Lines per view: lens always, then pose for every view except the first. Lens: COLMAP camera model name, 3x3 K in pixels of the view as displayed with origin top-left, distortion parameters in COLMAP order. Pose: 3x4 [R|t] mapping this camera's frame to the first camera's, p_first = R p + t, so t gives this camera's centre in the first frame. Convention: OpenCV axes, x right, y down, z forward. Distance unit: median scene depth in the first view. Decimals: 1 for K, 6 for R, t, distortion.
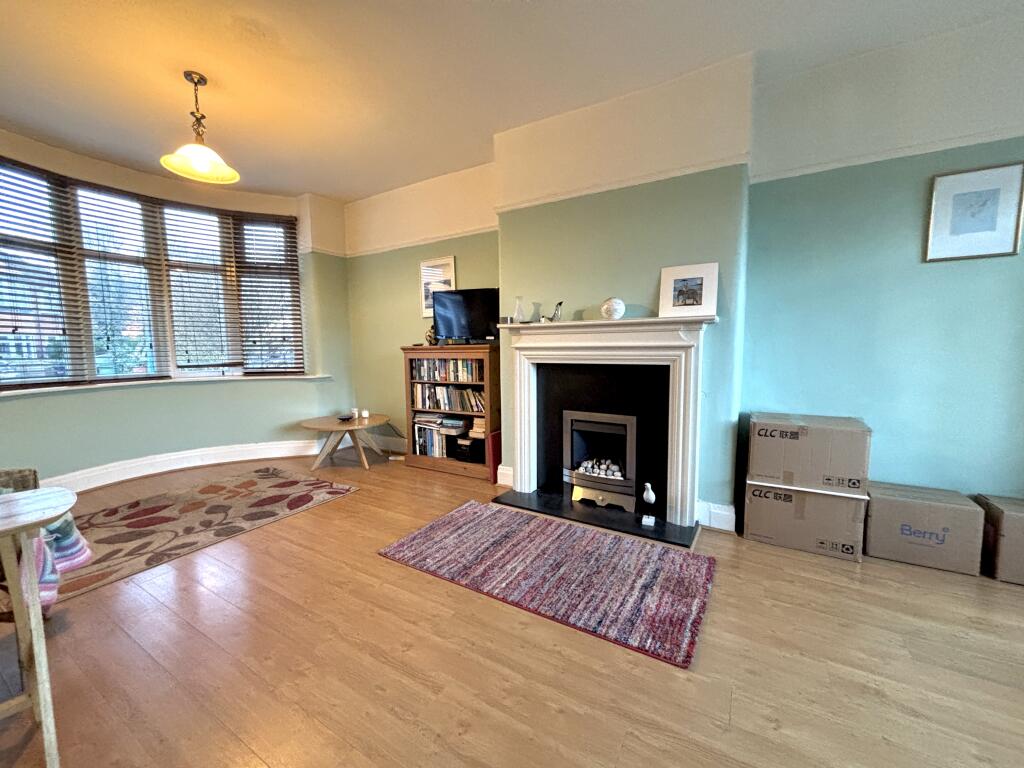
lens RADIAL K [[409.7, 0, 510.4], [0, 409.7, 384.5], [0, 0, 1]] dist [-0.002731, -0.000361]
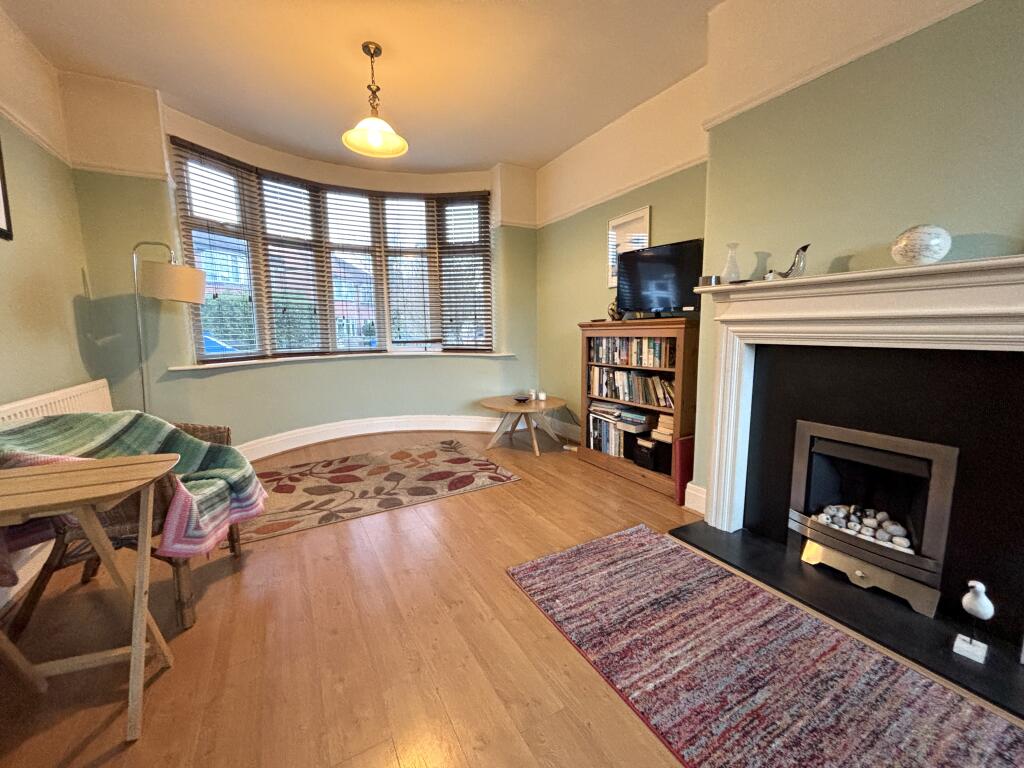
lens RADIAL K [[409.7, 0, 510.4], [0, 409.7, 384.5], [0, 0, 1]] dist [-0.002731, -0.000361]
pose [[0.868285, 0.066609, -0.491573, 0.048928], [-0.042694, 0.997302, 0.059724, -0.009738], [0.494225, -0.030870, 0.868786, 0.218822]]
